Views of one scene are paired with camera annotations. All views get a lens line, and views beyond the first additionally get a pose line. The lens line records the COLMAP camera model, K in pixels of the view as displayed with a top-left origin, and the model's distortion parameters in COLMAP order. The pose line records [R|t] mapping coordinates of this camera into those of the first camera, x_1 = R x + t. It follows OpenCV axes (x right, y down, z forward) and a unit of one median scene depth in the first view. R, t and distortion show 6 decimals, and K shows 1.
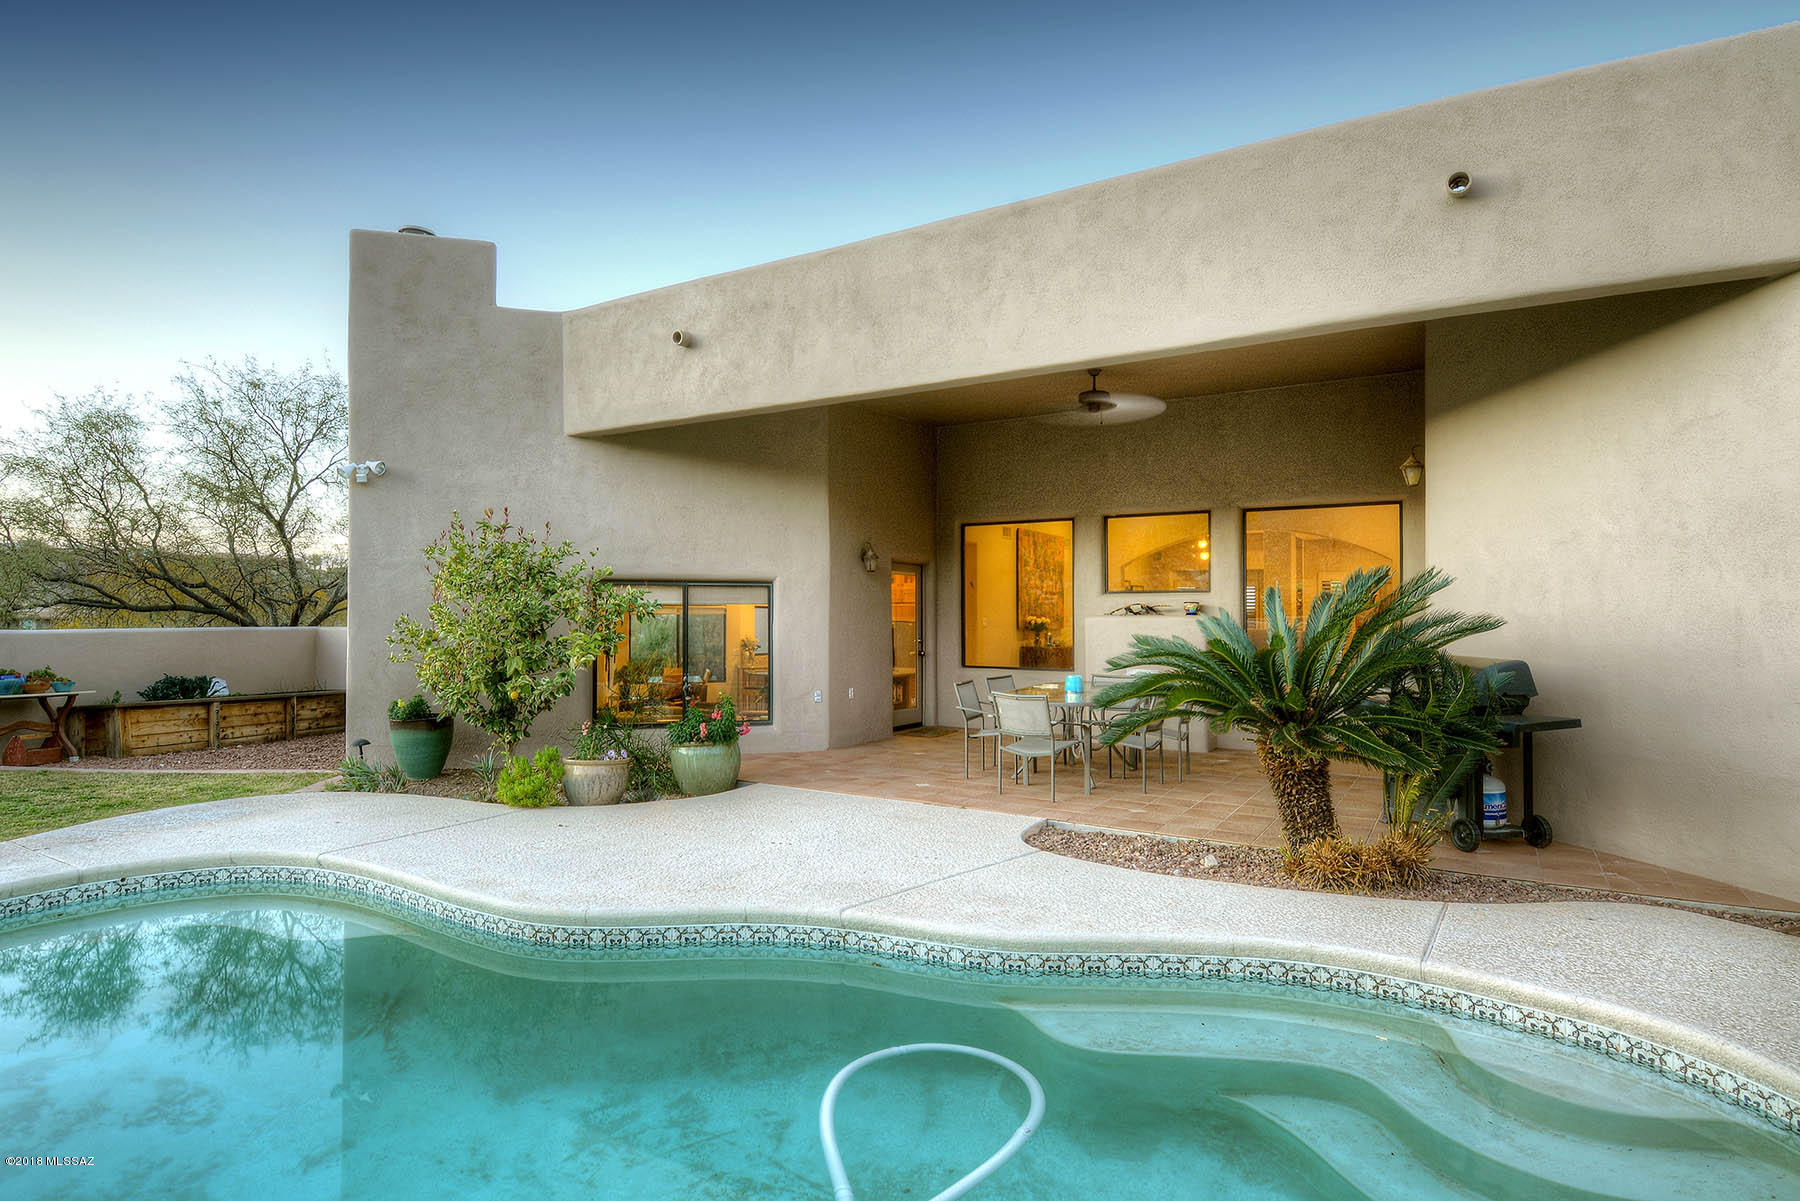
lens RADIAL K [[925.7, 0, 899.6], [0, 925.7, 571.8], [0, 0, 1]] dist [0.039626, -0.044105]
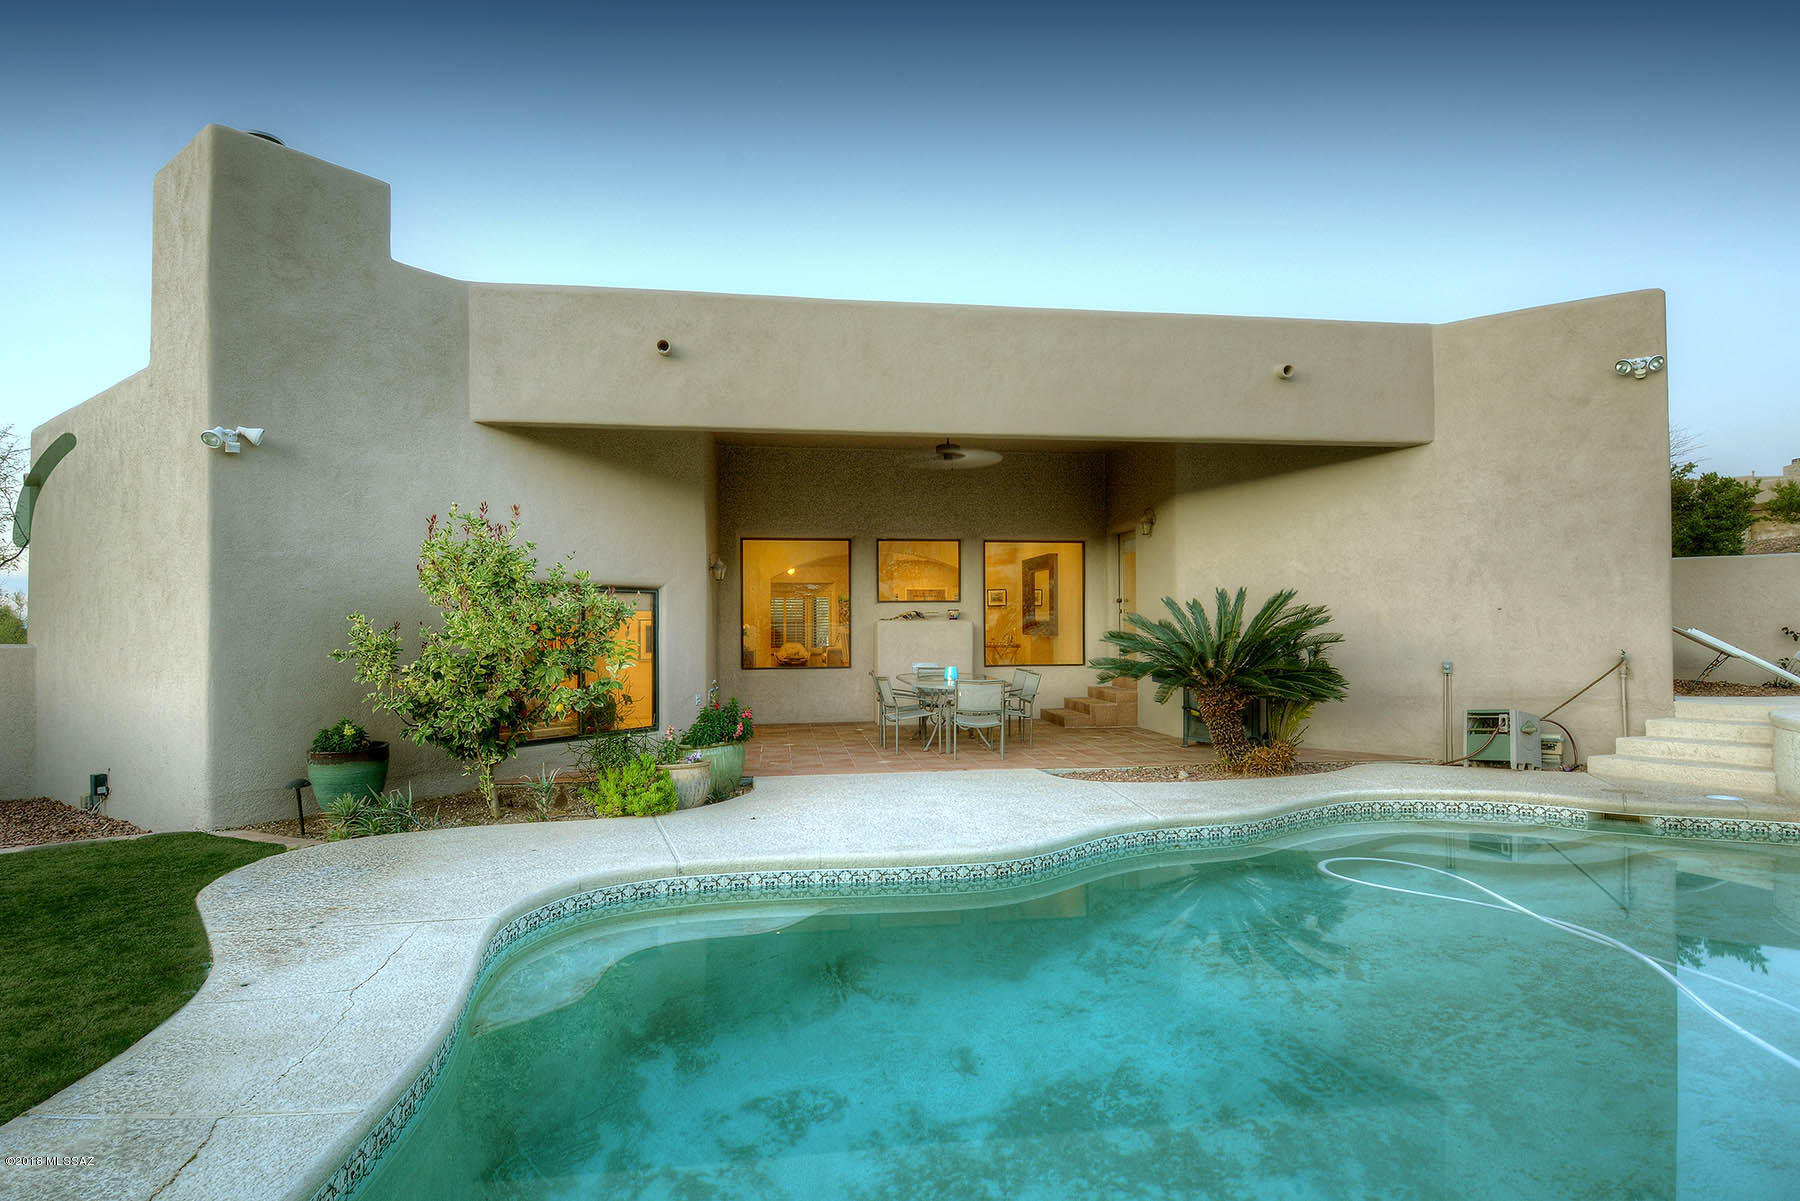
lens RADIAL K [[925.7, 0, 899.6], [0, 925.7, 571.8], [0, 0, 1]] dist [0.039626, -0.044105]
pose [[0.778972, 0.026651, 0.626492, -0.613042], [-0.021178, 0.999645, -0.016191, 0.003503], [-0.626701, -0.000656, 0.779260, 0.048773]]
